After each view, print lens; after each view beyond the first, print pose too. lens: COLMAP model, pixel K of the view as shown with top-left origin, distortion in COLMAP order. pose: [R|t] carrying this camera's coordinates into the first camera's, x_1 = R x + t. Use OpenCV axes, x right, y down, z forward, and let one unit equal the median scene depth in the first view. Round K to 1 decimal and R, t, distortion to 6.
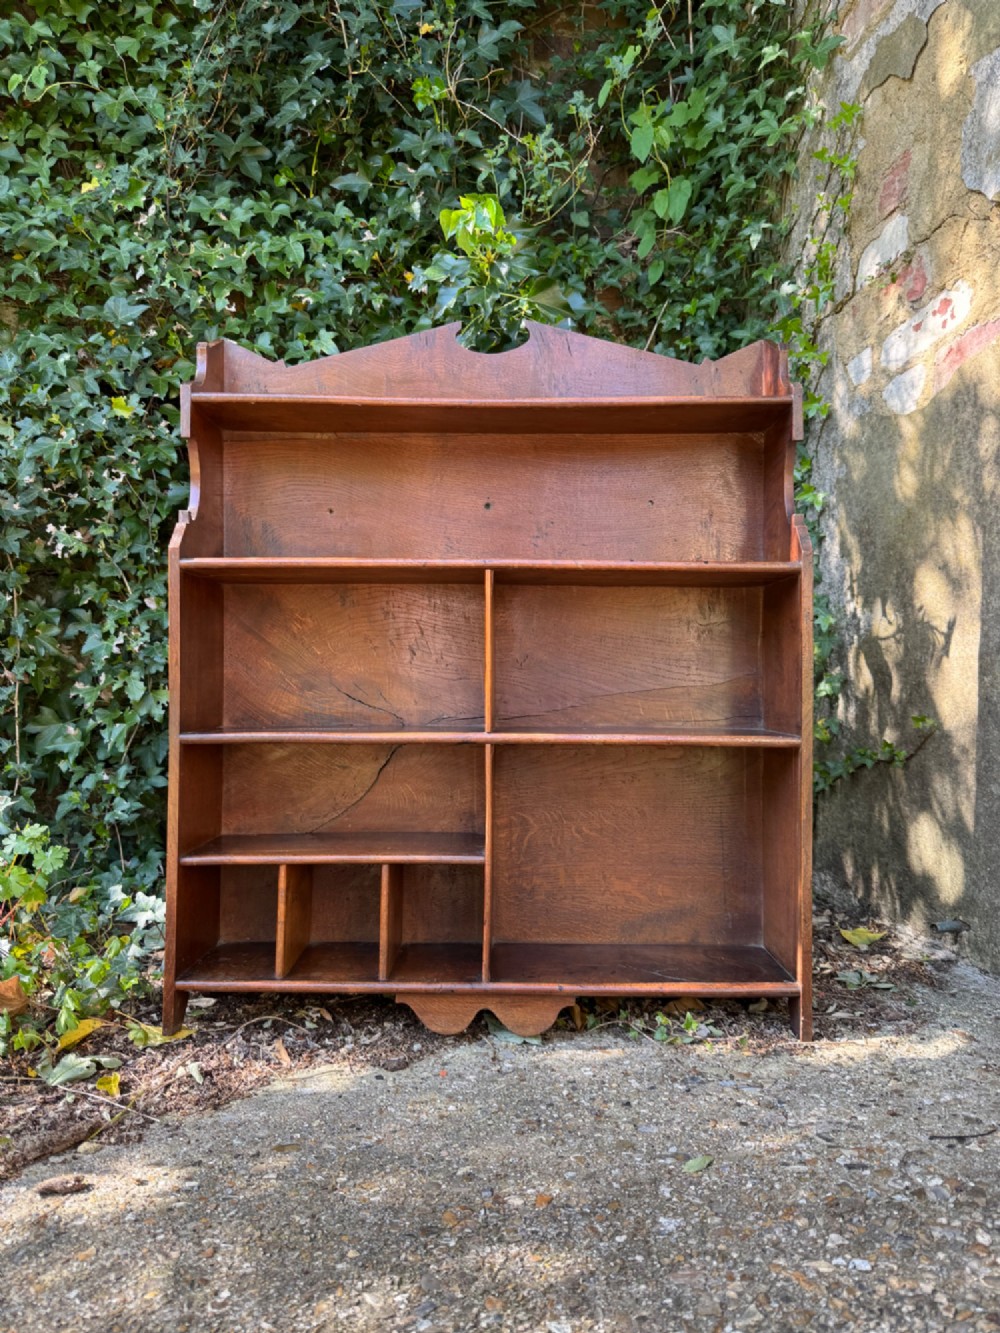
lens RADIAL K [[953.0, 0, 500.4], [0, 953.0, 670.7], [0, 0, 1]] dist [-0.002206, -0.009109]
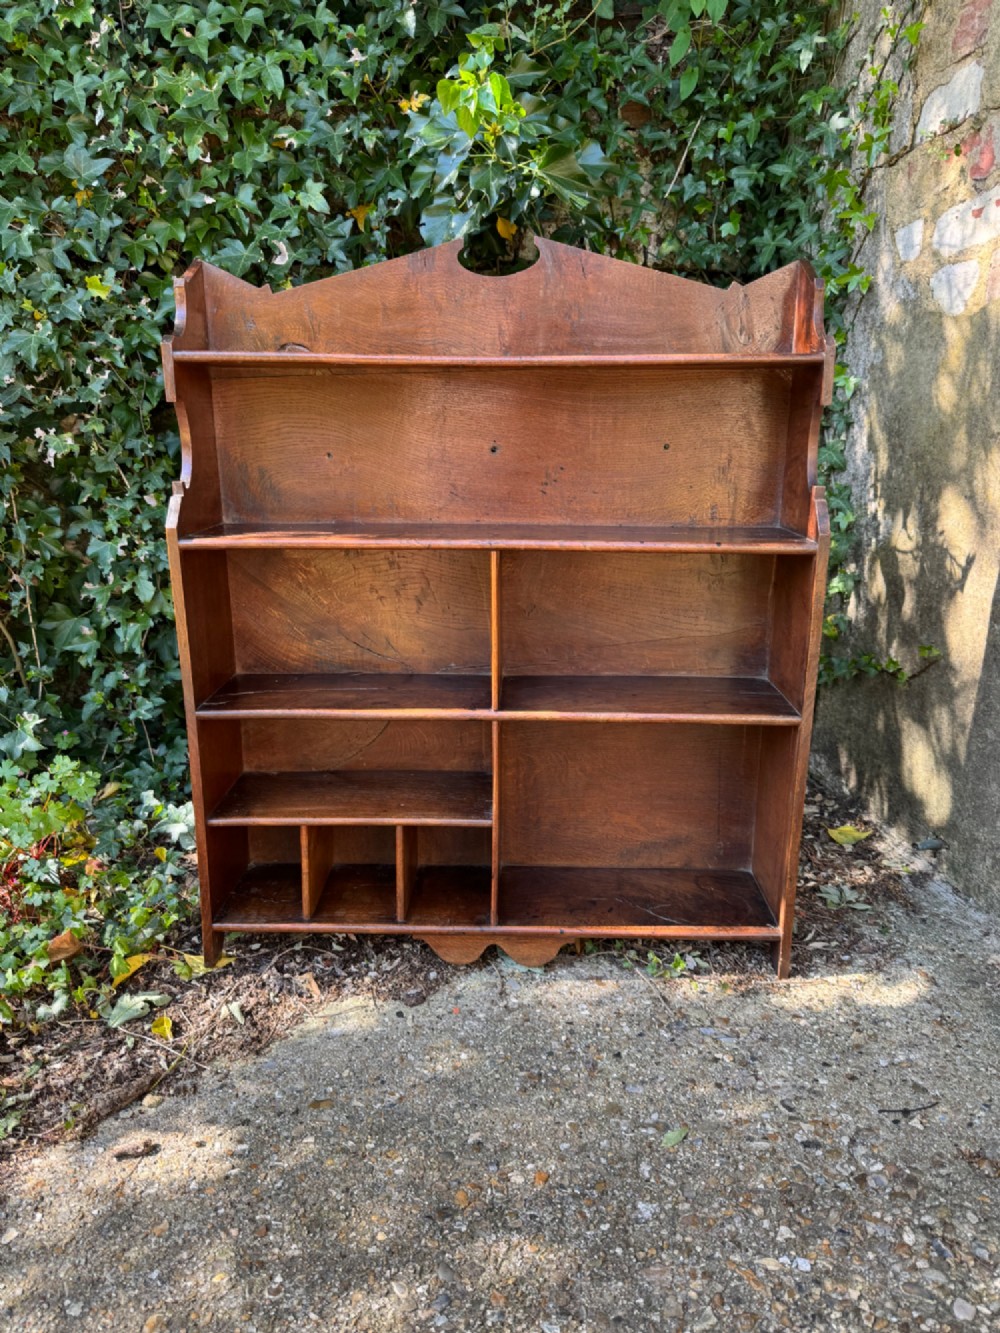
lens RADIAL K [[953.0, 0, 500.4], [0, 953.0, 670.7], [0, 0, 1]] dist [-0.002206, -0.009109]
pose [[0.999877, 0.000028, -0.015677, 0.006340], [0.004365, 0.959966, 0.280082, -0.181537], [0.015057, -0.280116, 0.959848, 0.020389]]
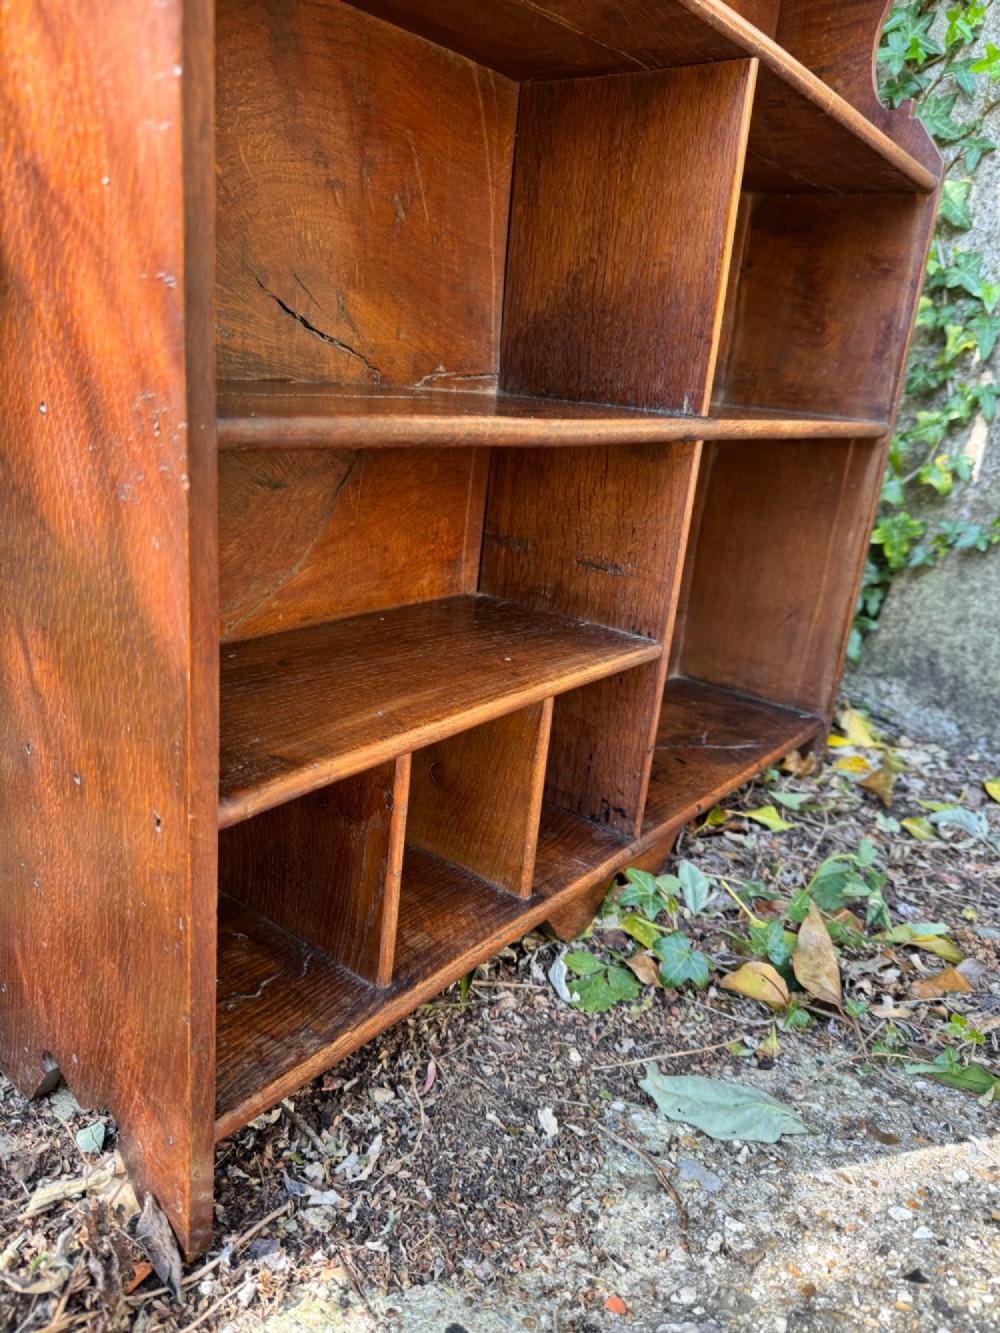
lens RADIAL K [[957.4, 0, 505.4], [0, 957.4, 674.2], [0, 0, 1]] dist [-0.000397, -0.028584]
pose [[0.954568, 0.002259, 0.297986, -0.143356], [-0.085007, 0.960486, 0.265030, 0.048663], [-0.285613, -0.278320, 0.917040, 0.467993]]
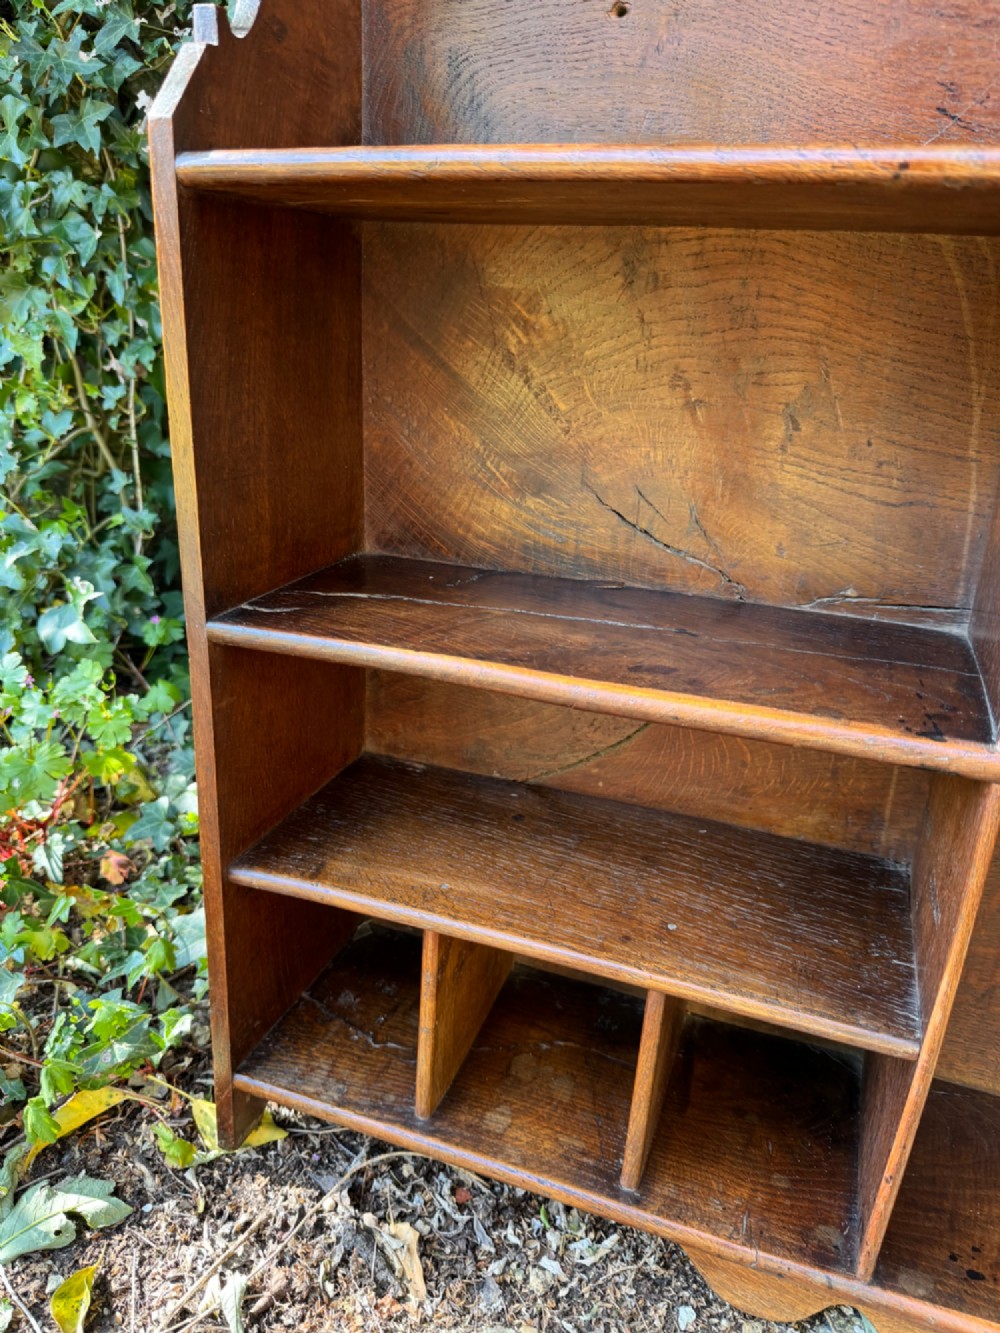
lens RADIAL K [[969.1, 0, 509.4], [0, 969.1, 664.3], [0, 0, 1]] dist [-0.017963, -0.003393]
pose [[0.945133, 0.154259, -0.287973, -0.057854], [-0.042931, 0.932498, 0.358614, -0.051903], [0.323854, -0.326575, 0.887957, 0.454461]]
